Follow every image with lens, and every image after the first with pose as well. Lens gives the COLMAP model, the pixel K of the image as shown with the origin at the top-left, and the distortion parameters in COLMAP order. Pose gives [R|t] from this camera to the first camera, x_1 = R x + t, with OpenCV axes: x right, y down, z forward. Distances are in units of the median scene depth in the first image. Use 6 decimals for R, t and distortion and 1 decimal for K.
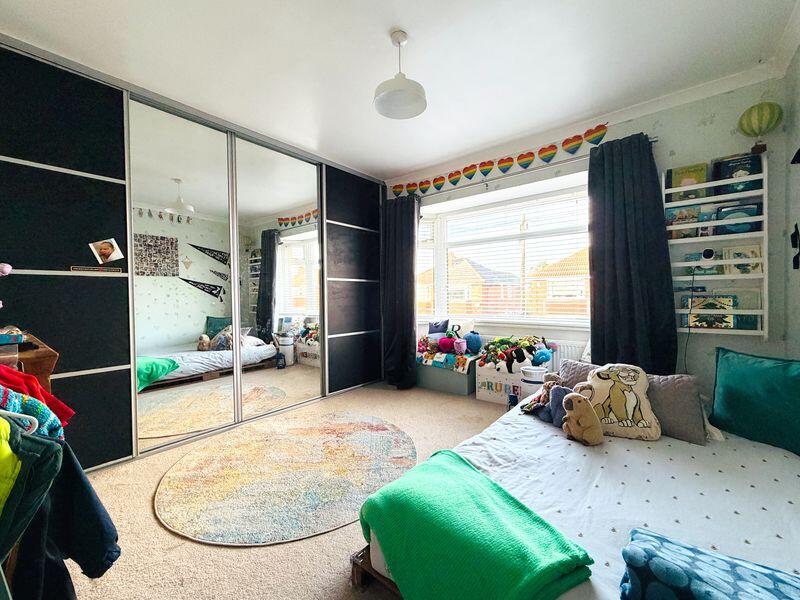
lens RADIAL K [[320.9, 0, 403.6], [0, 320.9, 298.9], [0, 0, 1]] dist [0.000918, 0.000306]
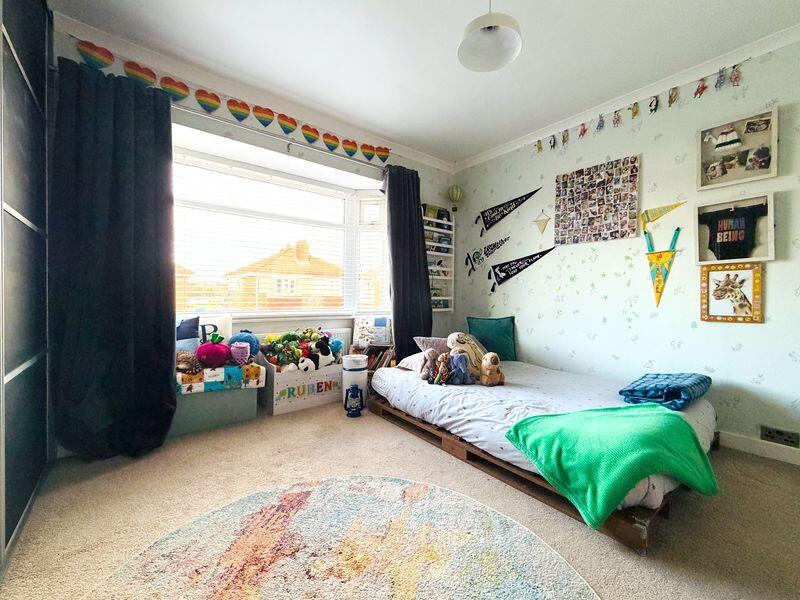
lens RADIAL K [[320.9, 0, 403.6], [0, 320.9, 298.9], [0, 0, 1]] dist [0.000918, 0.000306]
pose [[0.234949, 0.007458, 0.971979, -0.506866], [-0.001621, 0.999972, -0.007281, 0.041753], [-0.972006, 0.000135, 0.234954, 0.582157]]
